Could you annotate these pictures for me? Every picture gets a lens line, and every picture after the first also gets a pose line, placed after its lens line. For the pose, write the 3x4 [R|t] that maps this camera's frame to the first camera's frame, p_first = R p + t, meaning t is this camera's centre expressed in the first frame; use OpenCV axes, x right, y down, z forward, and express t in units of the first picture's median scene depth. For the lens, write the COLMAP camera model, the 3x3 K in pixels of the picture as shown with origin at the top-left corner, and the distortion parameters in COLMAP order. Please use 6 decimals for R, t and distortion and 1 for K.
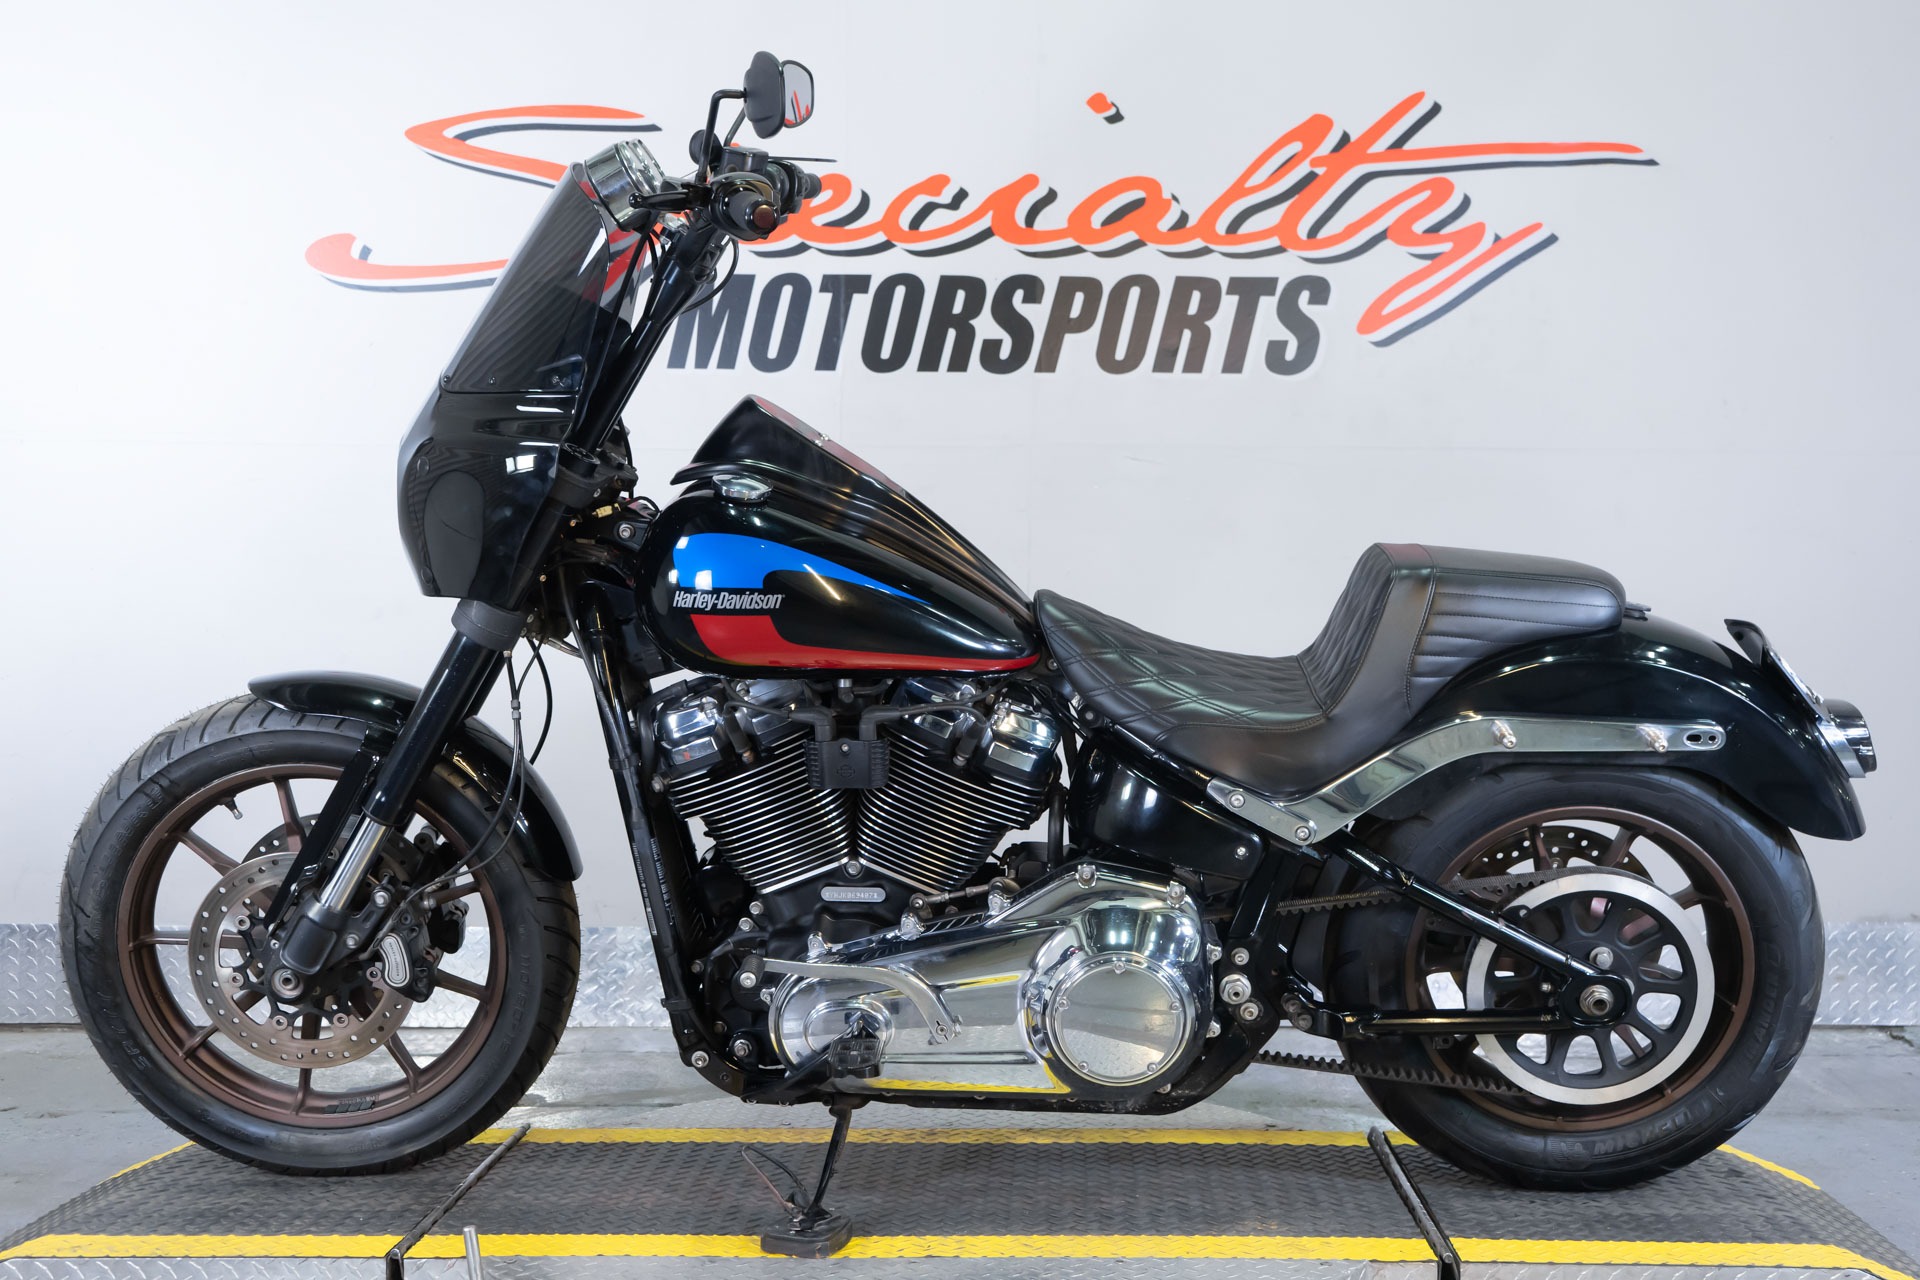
lens RADIAL K [[2134.9, 0, 972.5], [0, 2134.9, 635.8], [0, 0, 1]] dist [-0.002681, 0.000000]
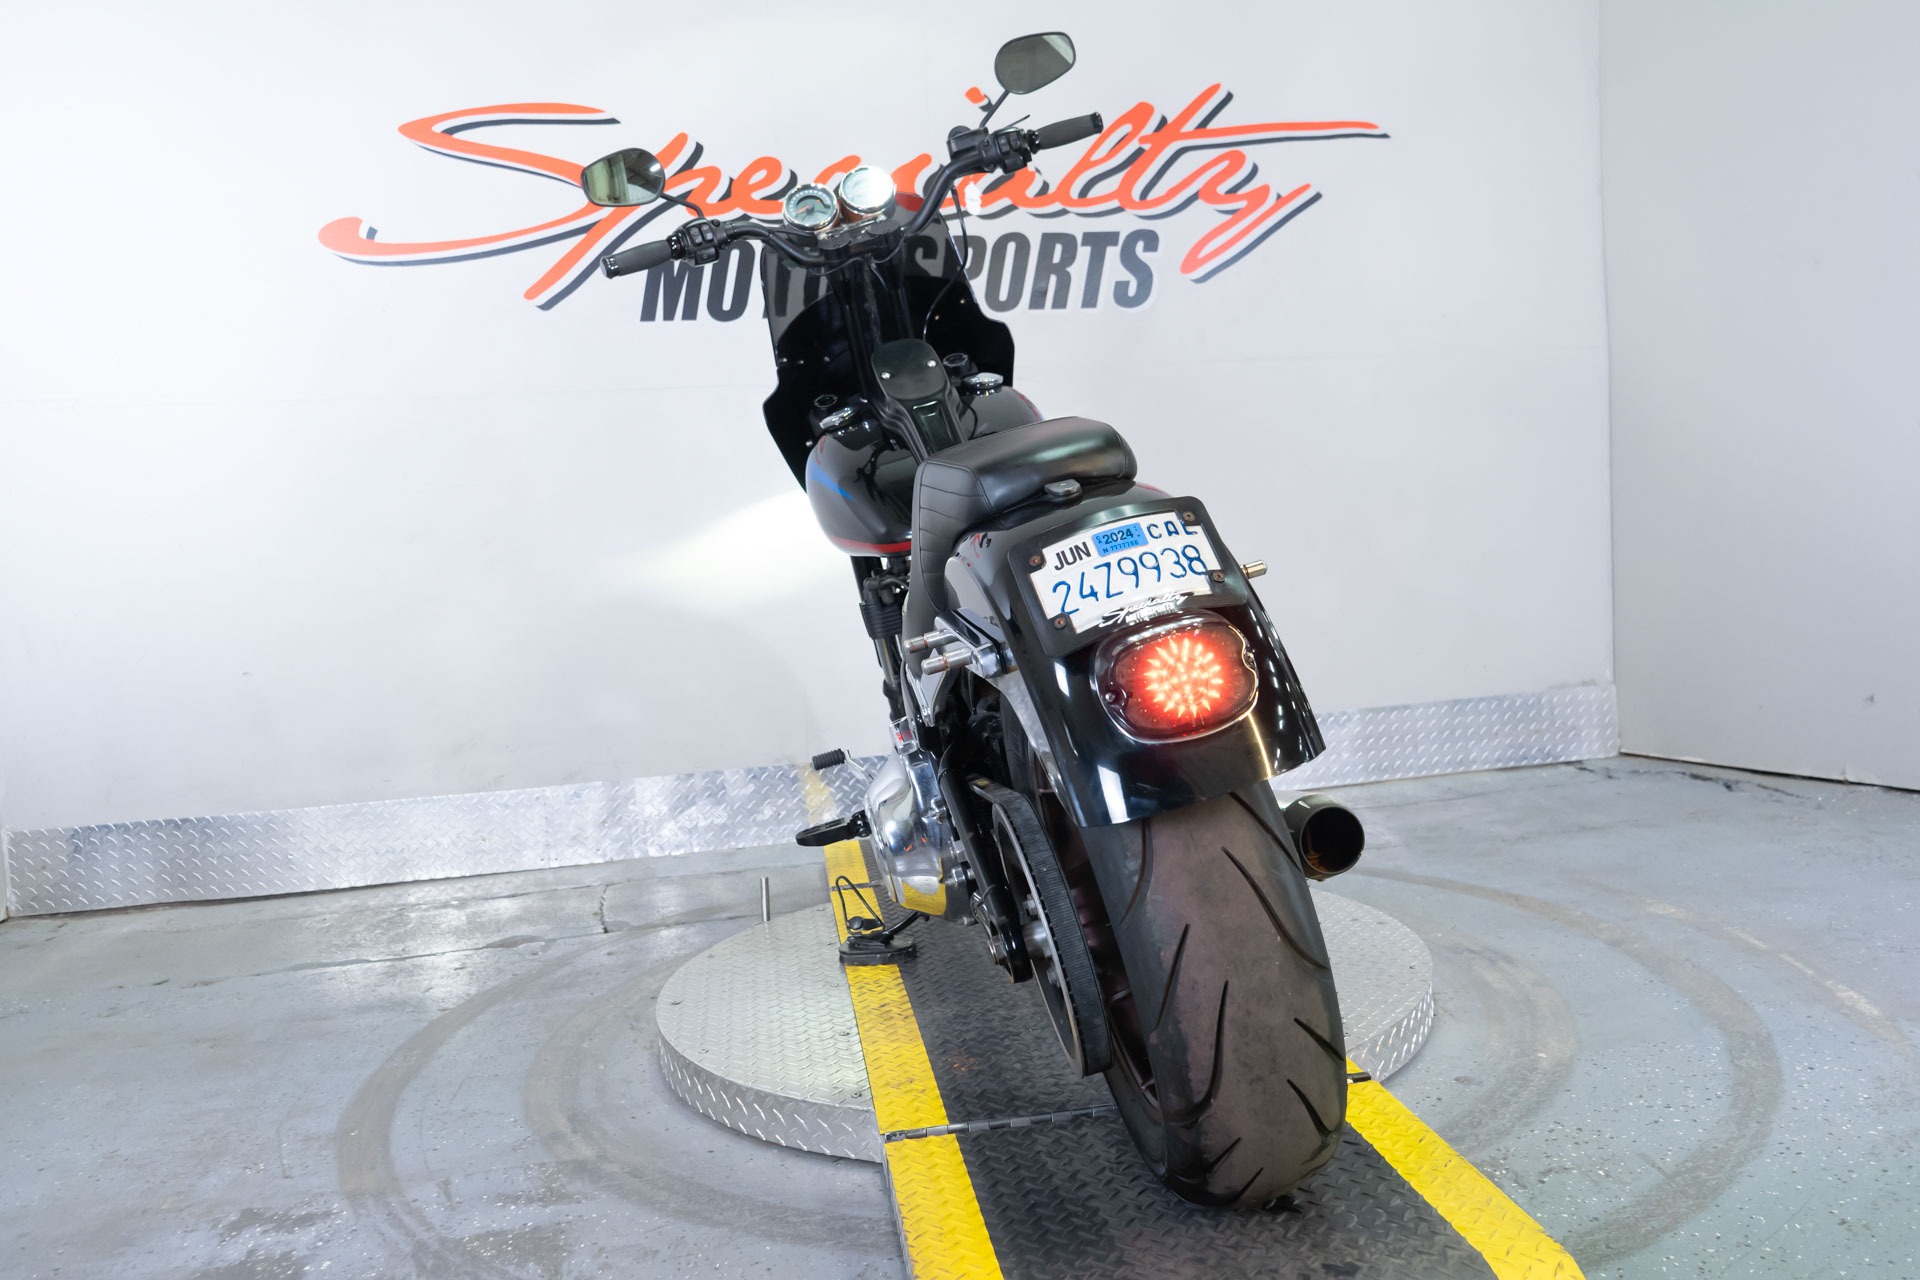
lens RADIAL K [[1526.1, 0, 972.4], [0, 1526.1, 641.1], [0, 0, 1]] dist [-0.009373, -0.009047]
pose [[0.979526, -0.078279, 0.185477, -0.134243], [0.065041, 0.994952, 0.076421, 0.002095], [-0.190523, -0.062793, 0.979673, 0.099471]]
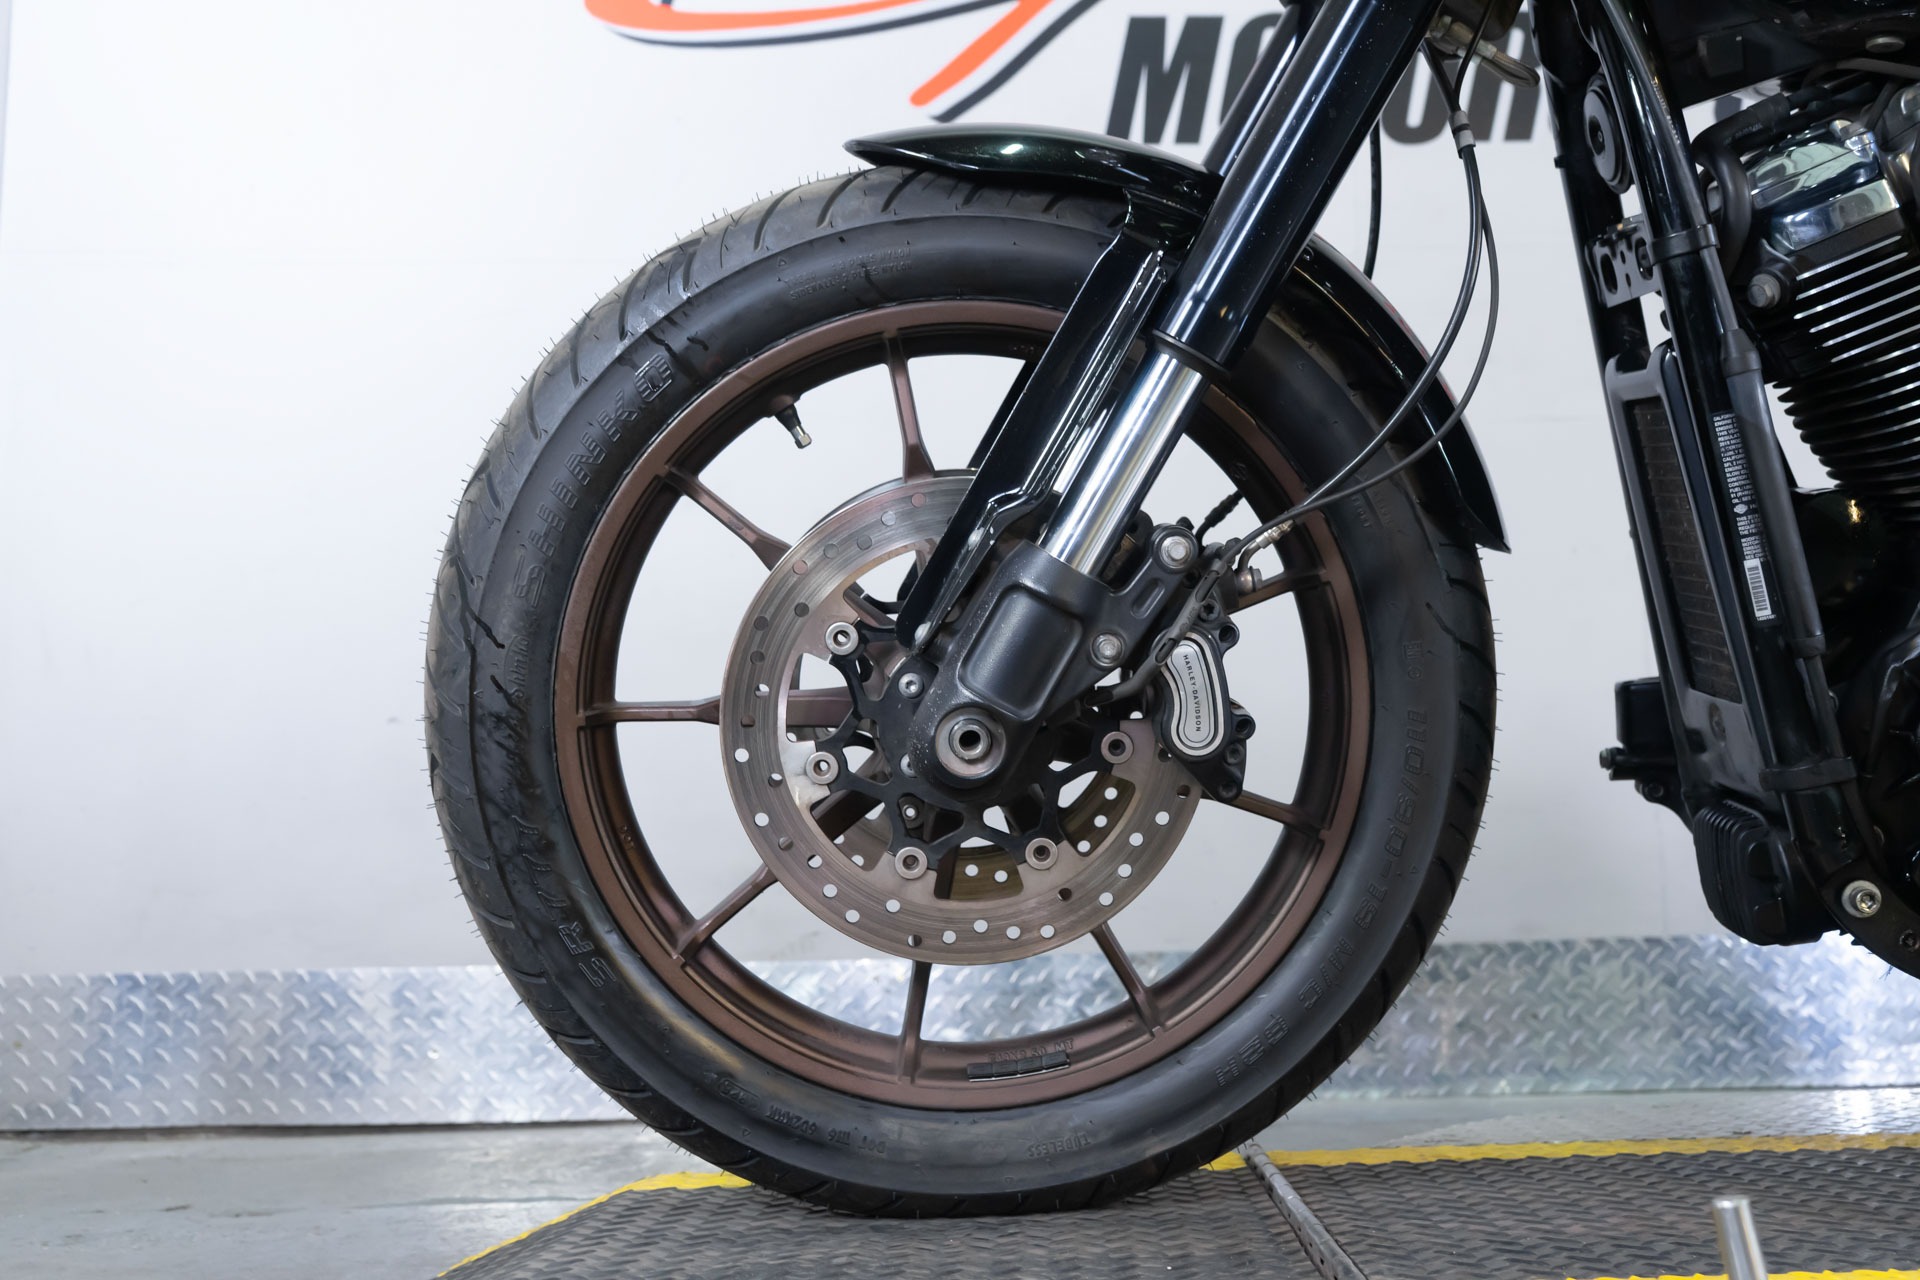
lens RADIAL K [[2064.5, 0, 972.7], [0, 2064.5, 640.9], [0, 0, 1]] dist [-0.007403, 0.000000]
pose [[0.999440, -0.021313, 0.025810, -0.208772], [0.024546, 0.990915, -0.132231, 0.125604], [-0.022757, 0.132790, 0.990883, 0.354456]]
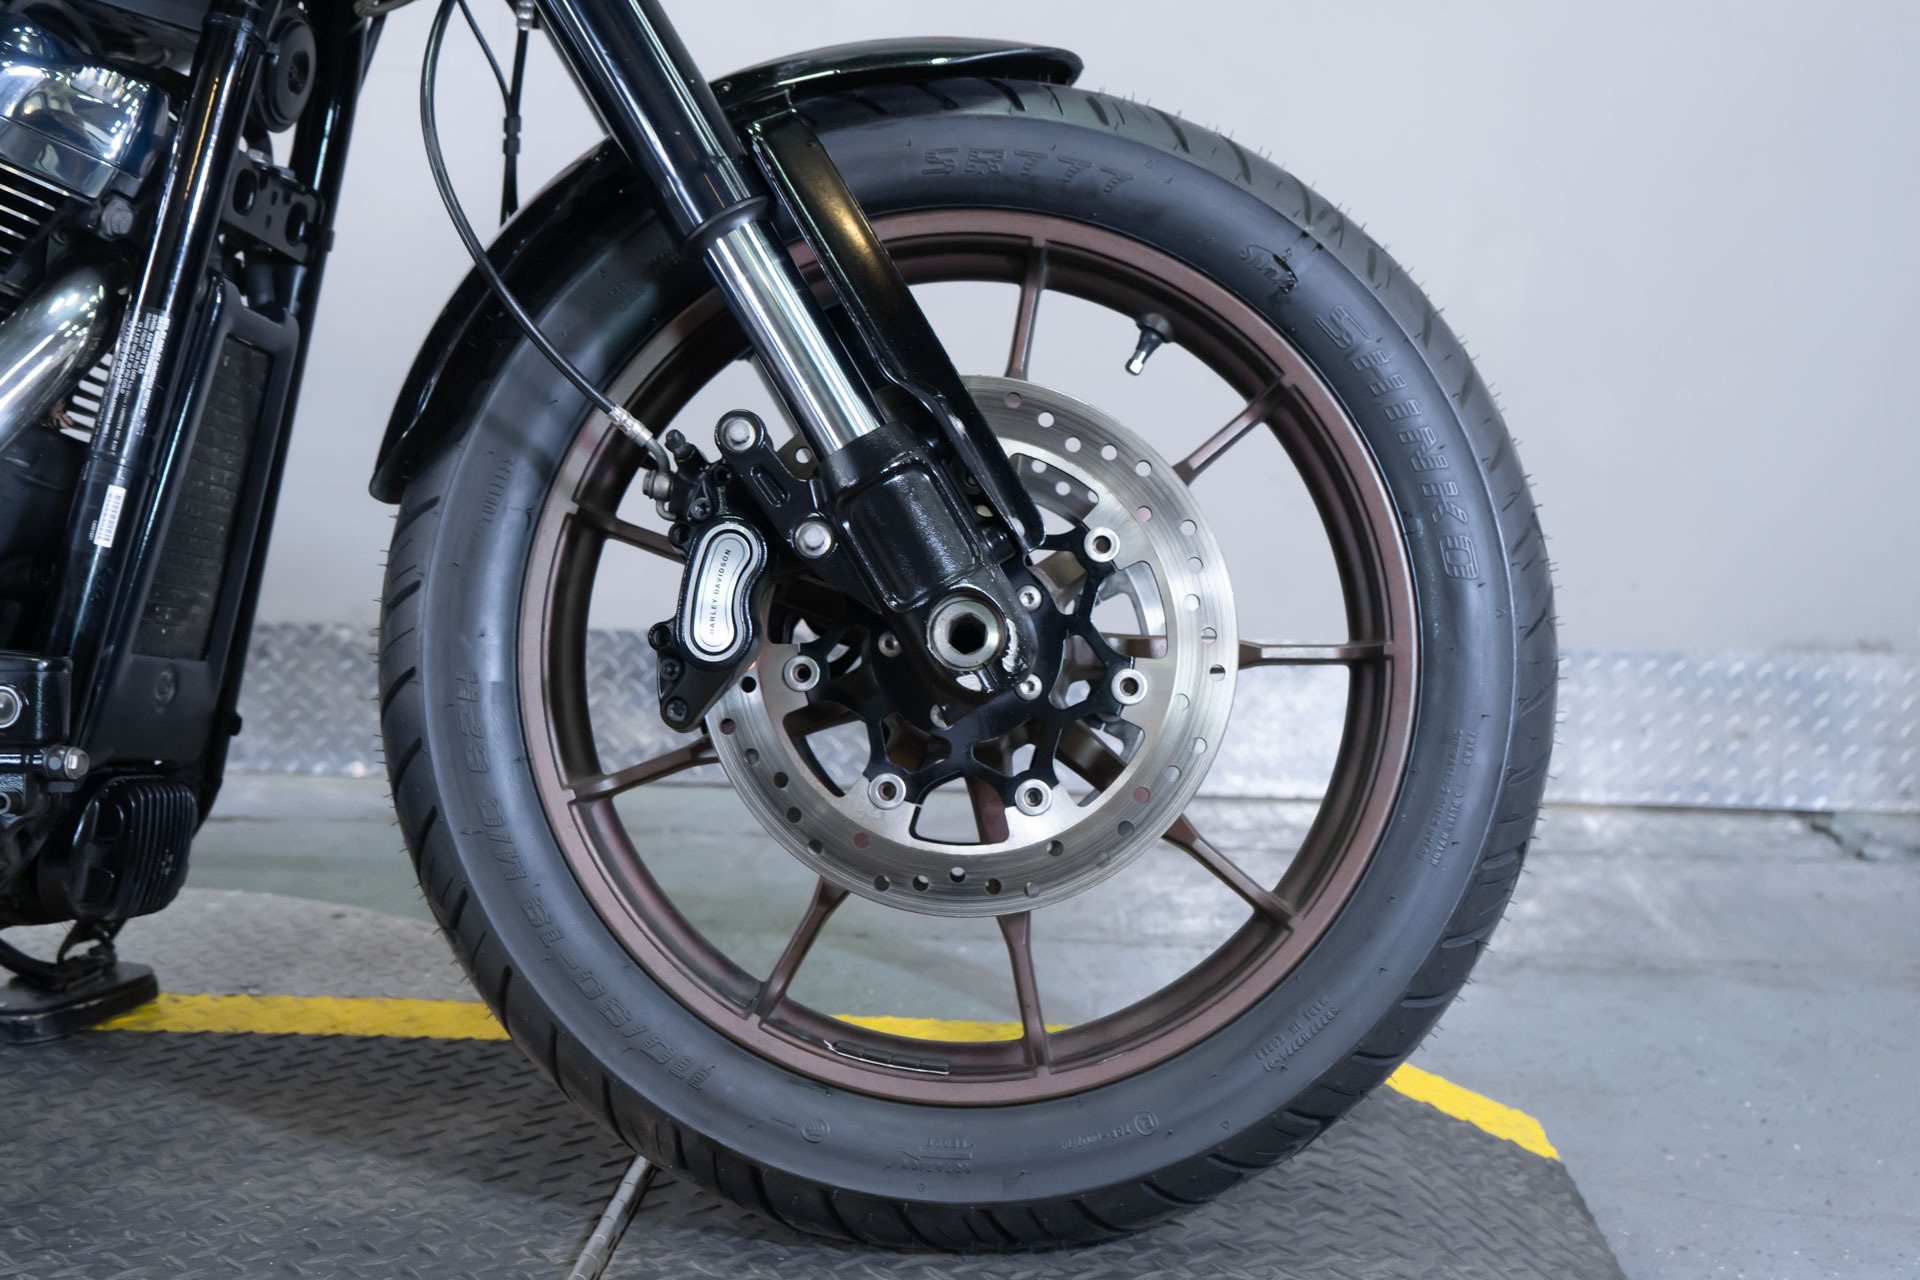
lens RADIAL K [[2157.3, 0, 975.9], [0, 2157.3, 634.8], [0, 0, 1]] dist [0.004619, 0.000000]
pose [[0.999655, 0.023415, -0.011919, 0.180032], [-0.021690, 0.991462, 0.128581, 0.050410], [0.014828, -0.128278, 0.991627, 0.347367]]
